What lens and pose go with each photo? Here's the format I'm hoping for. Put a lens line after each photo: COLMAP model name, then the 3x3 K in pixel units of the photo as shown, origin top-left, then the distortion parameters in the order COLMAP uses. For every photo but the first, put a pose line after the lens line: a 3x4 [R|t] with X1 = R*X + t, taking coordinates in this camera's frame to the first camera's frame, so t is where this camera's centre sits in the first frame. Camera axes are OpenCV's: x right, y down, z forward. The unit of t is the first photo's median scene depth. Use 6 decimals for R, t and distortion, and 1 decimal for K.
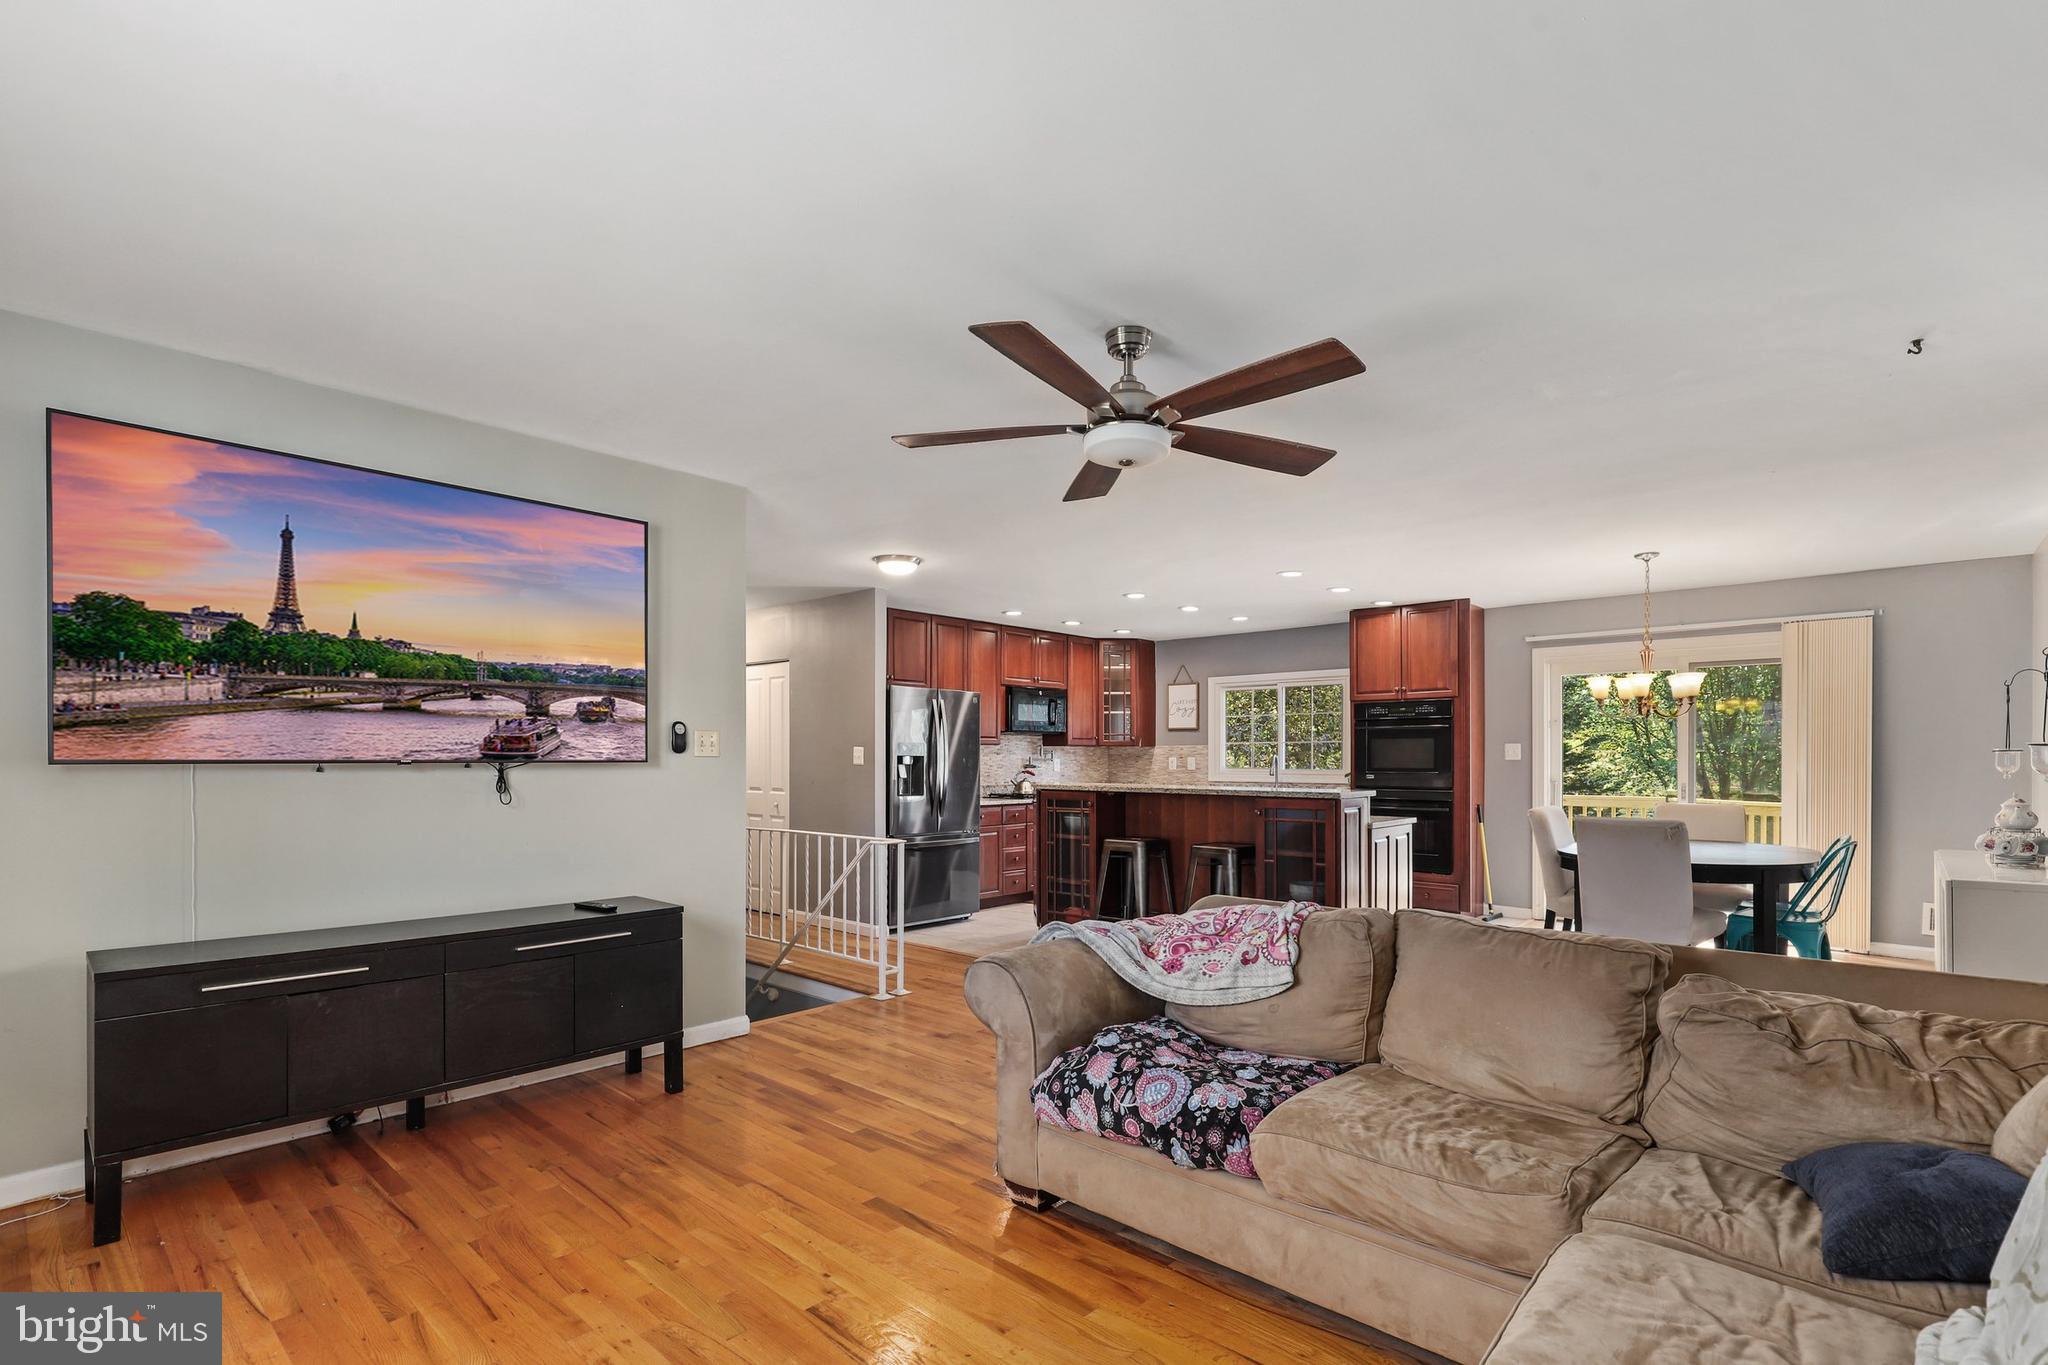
lens RADIAL K [[954.4, 0, 1006.7], [0, 954.4, 747.1], [0, 0, 1]] dist [0.000209, -0.000126]
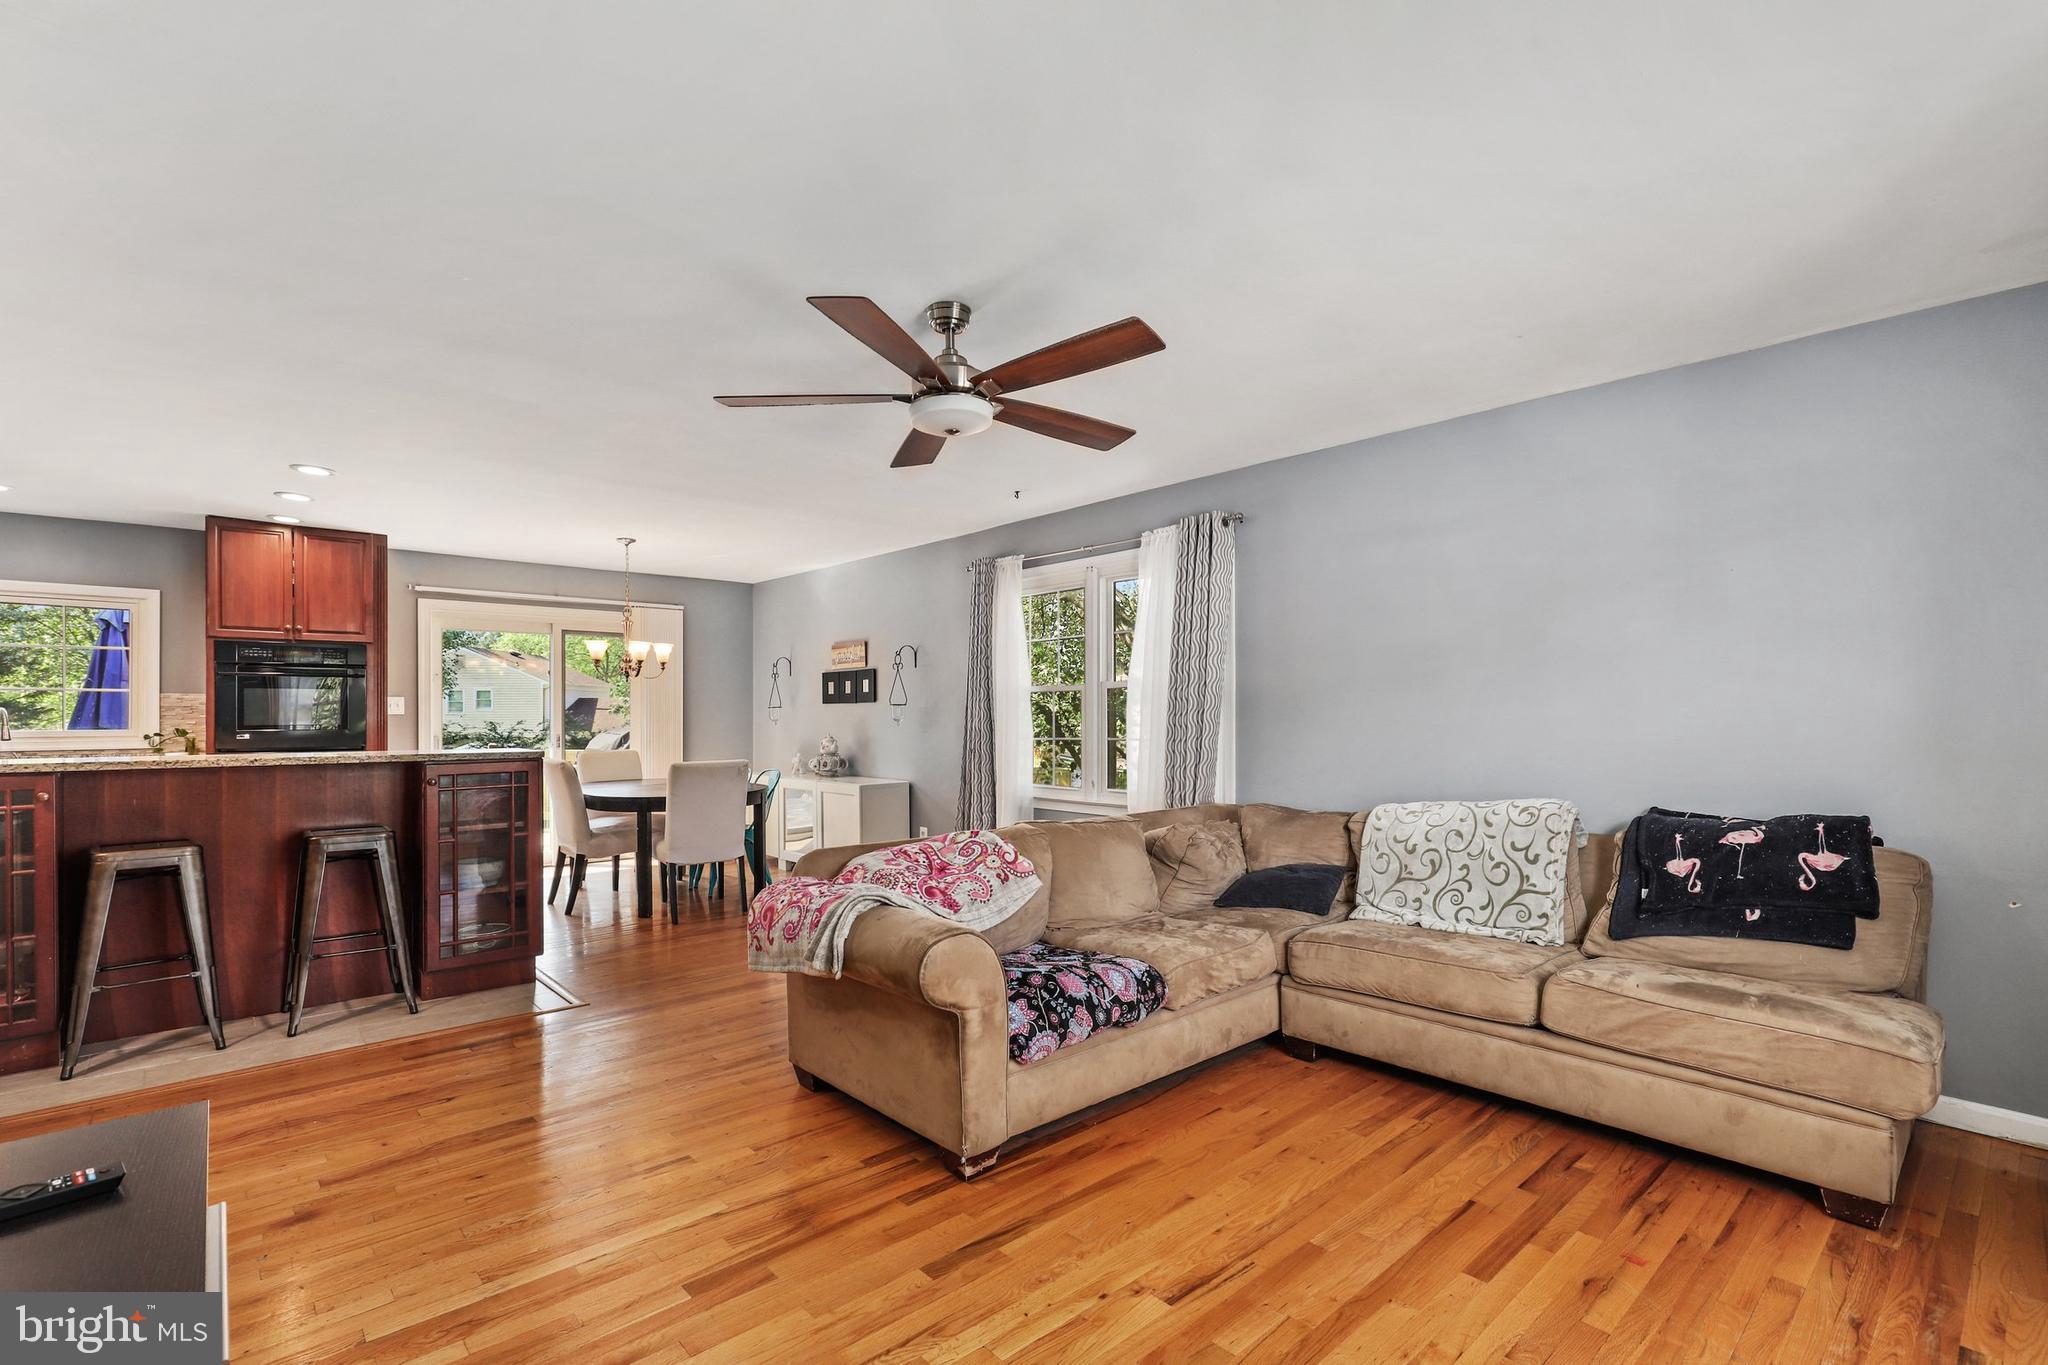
lens RADIAL K [[954.4, 0, 1011.5], [0, 954.4, 695.4], [0, 0, 1]] dist [0.000209, -0.000126]
pose [[0.081794, 0.015498, 0.996529, -0.451644], [-0.010511, 0.999837, -0.014686, 0.002708], [-0.996594, -0.009273, 0.081944, 0.420455]]
